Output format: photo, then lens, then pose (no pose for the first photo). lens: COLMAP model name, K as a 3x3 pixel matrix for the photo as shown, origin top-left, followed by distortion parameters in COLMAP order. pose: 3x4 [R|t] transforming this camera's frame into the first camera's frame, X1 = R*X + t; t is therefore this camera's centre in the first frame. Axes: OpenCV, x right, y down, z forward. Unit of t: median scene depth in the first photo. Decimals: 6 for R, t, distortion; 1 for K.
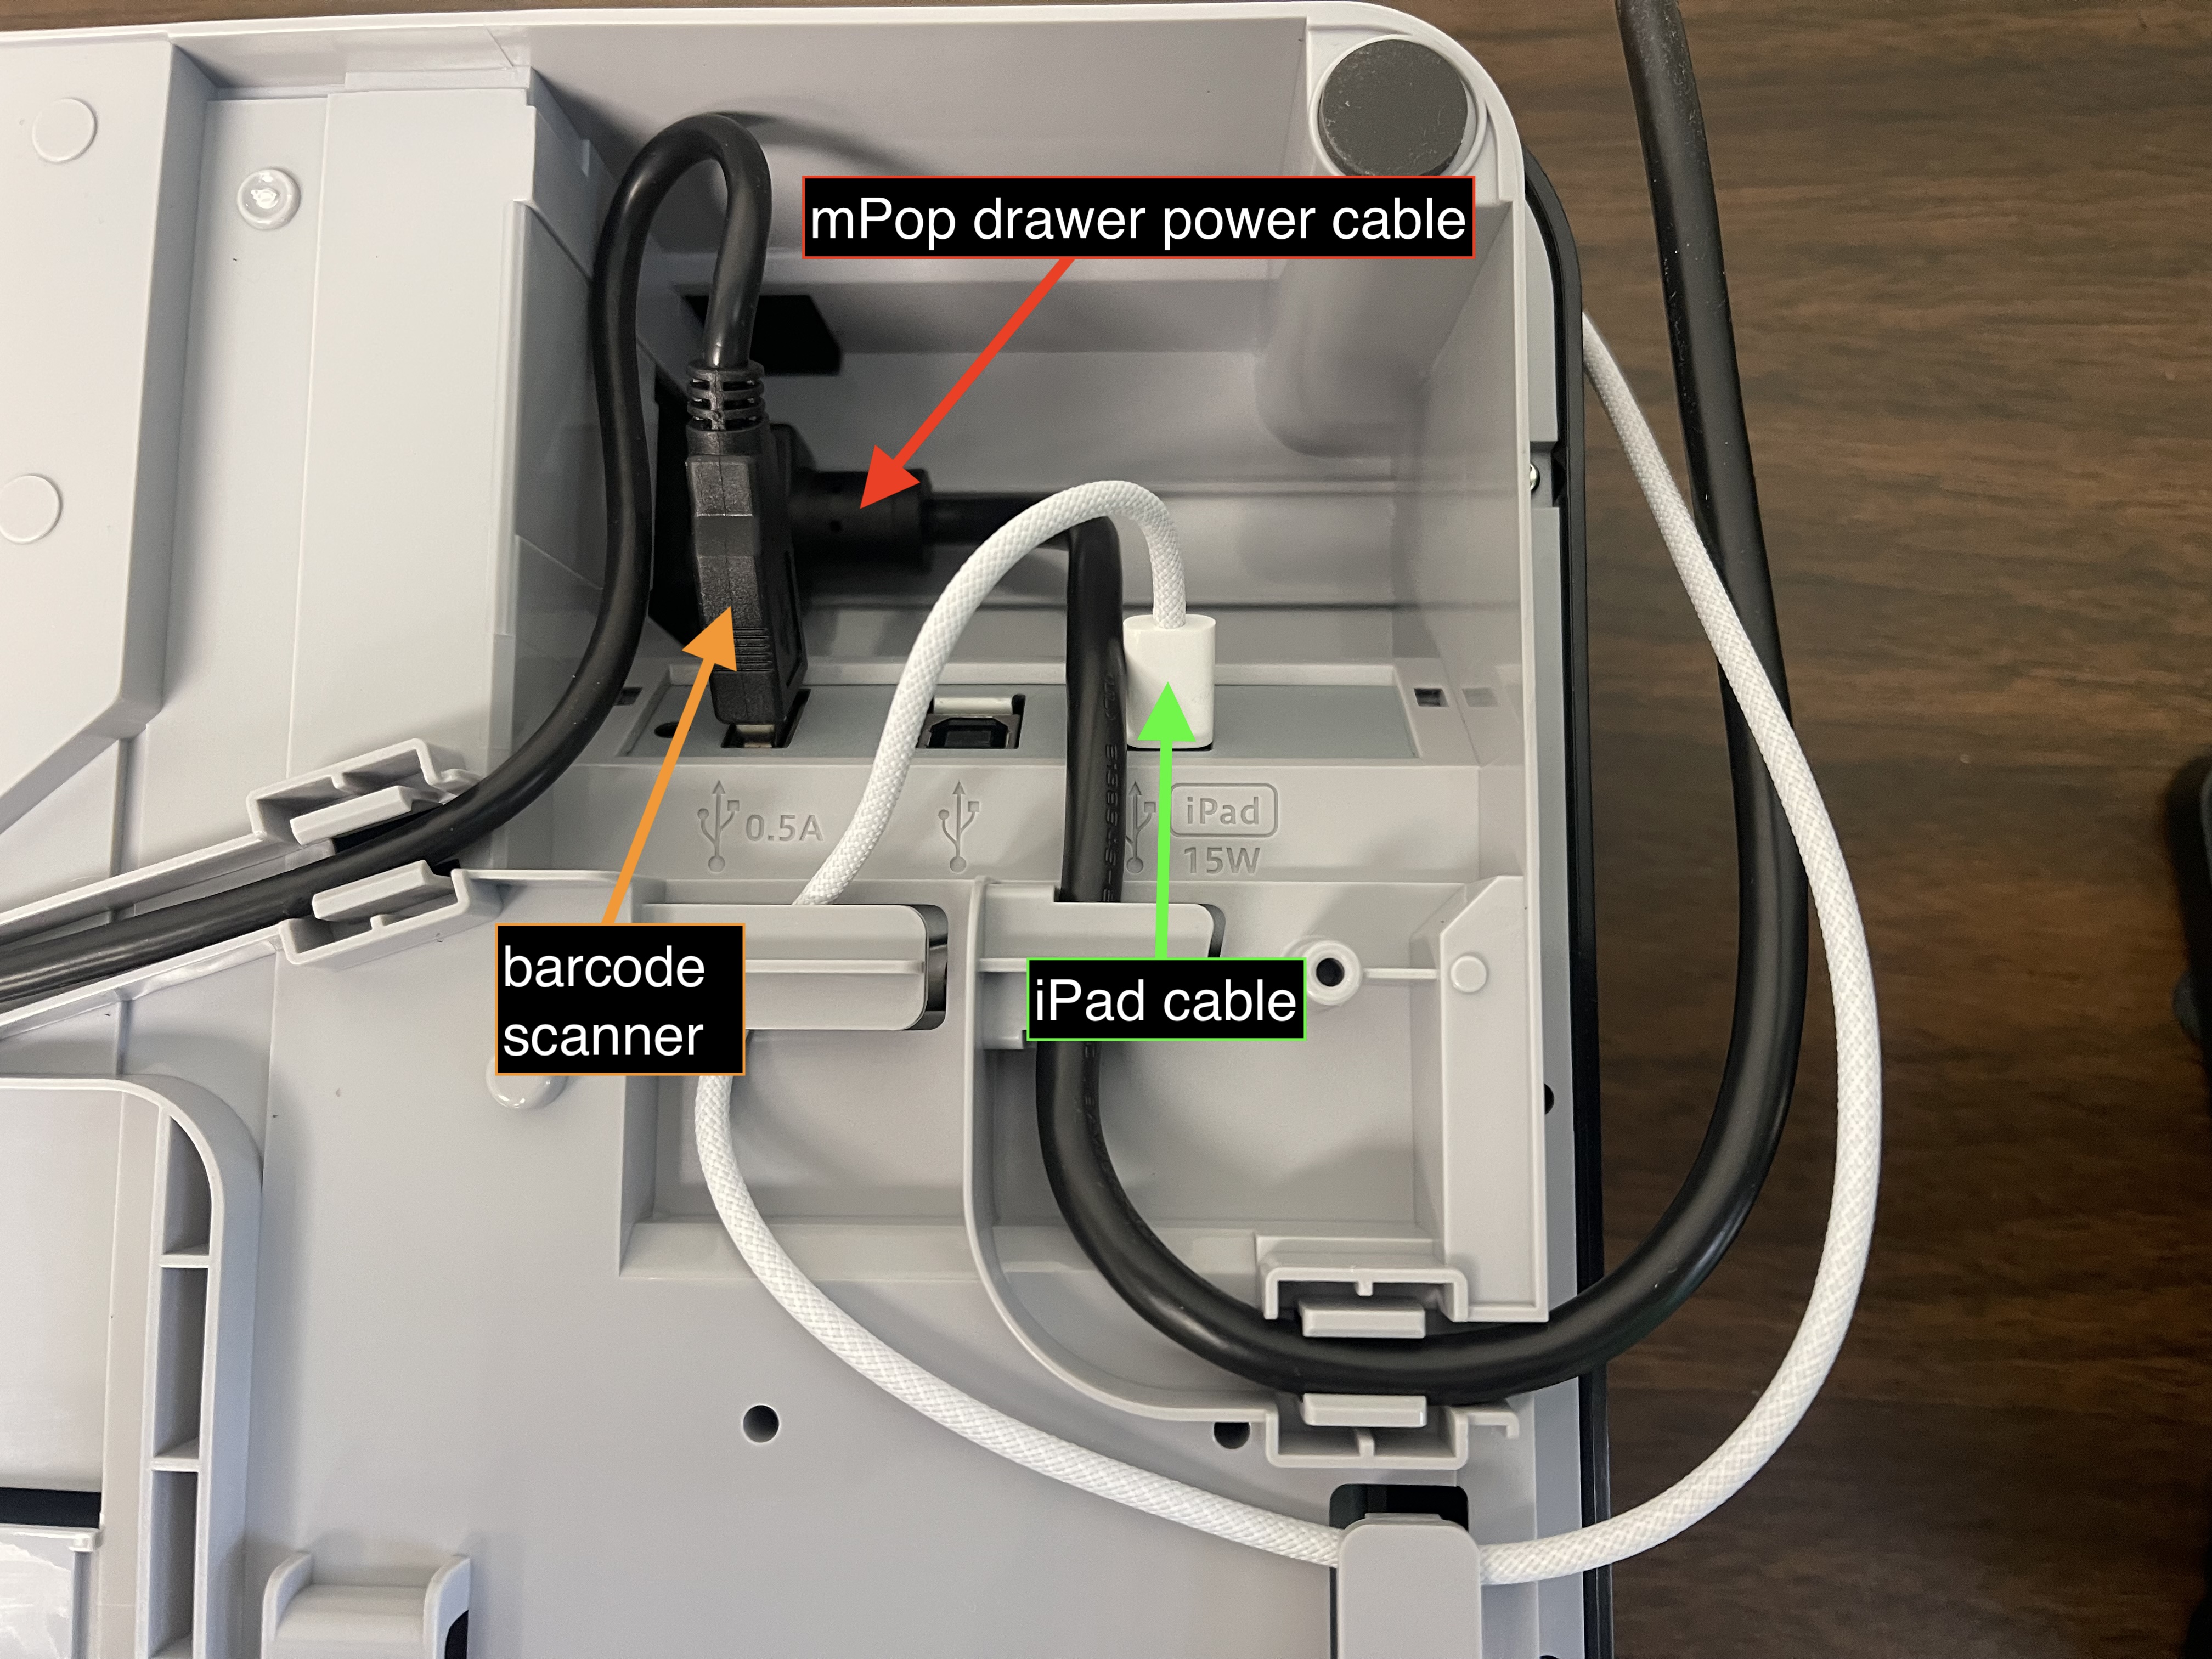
lens RADIAL K [[1613.3, 0, 1102.8], [0, 1613.3, 821.2], [0, 0, 1]] dist [0.041715, -0.072021]
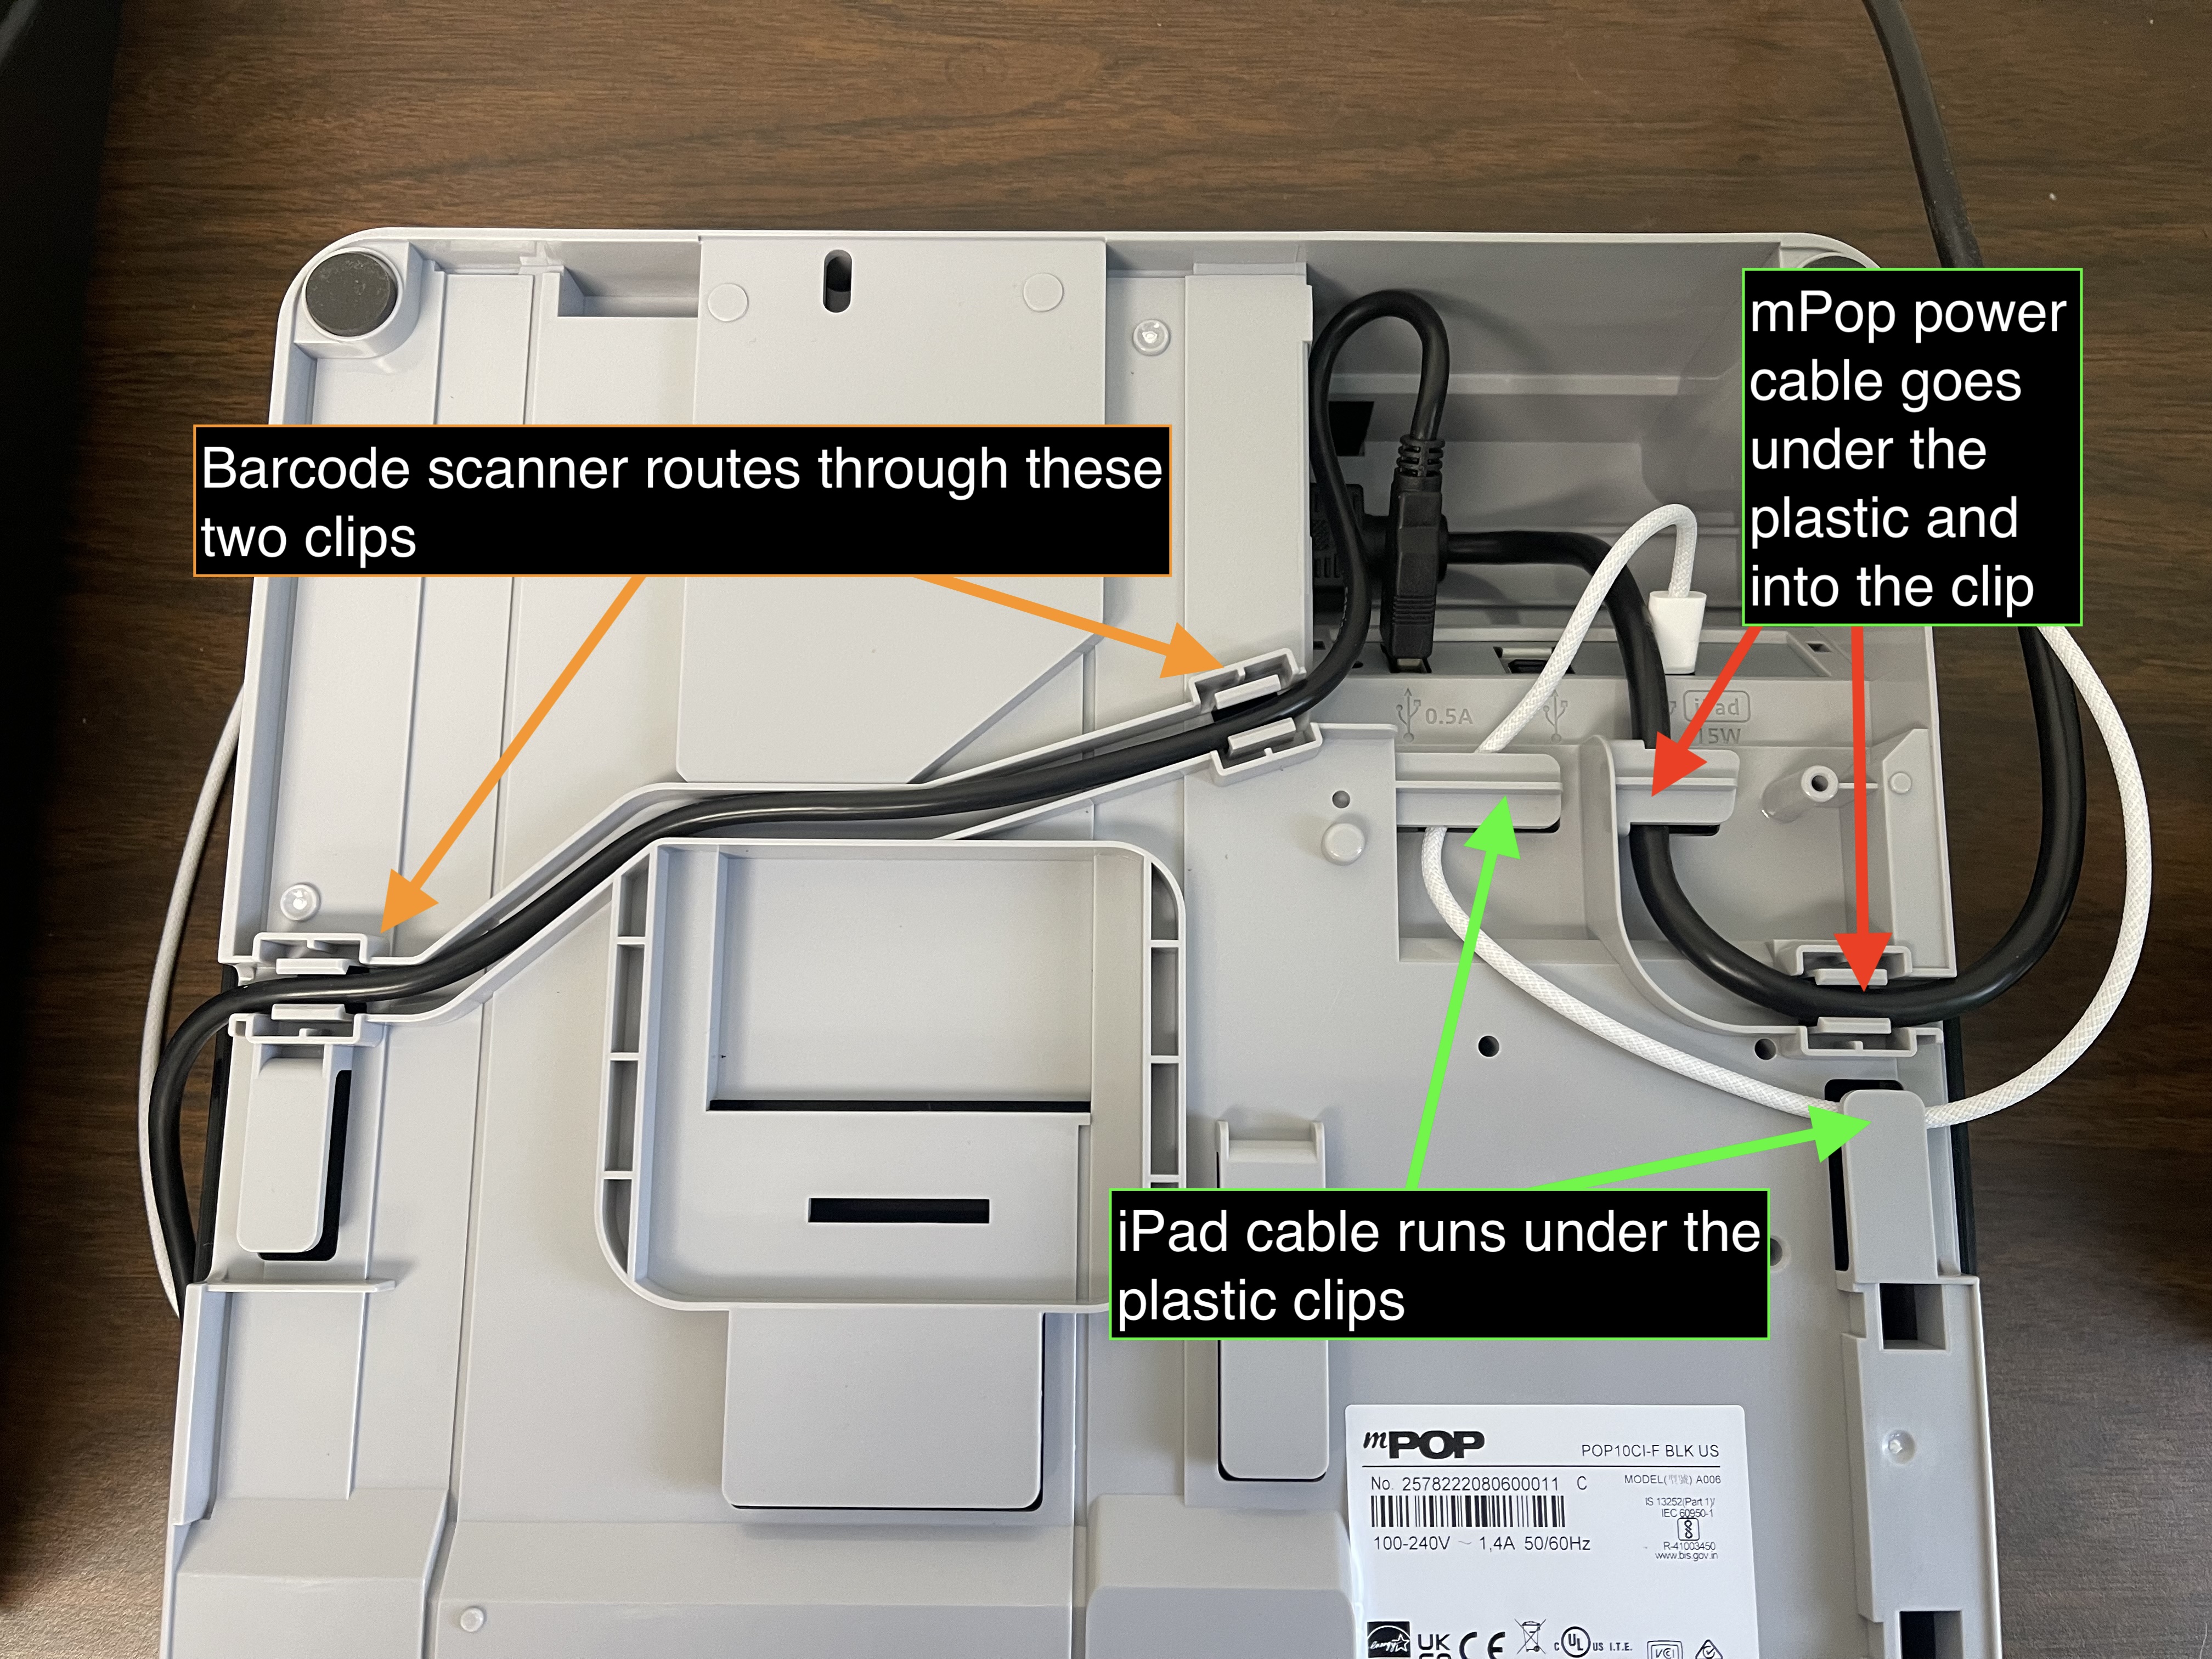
lens RADIAL K [[1613.3, 0, 1108.0], [0, 1613.3, 850.1], [0, 0, 1]] dist [0.041715, -0.072021]
pose [[0.999562, 0.007043, 0.028748, -0.443554], [-0.005515, 0.998585, -0.052892, 0.171965], [-0.029079, 0.052710, 0.998186, -0.469216]]
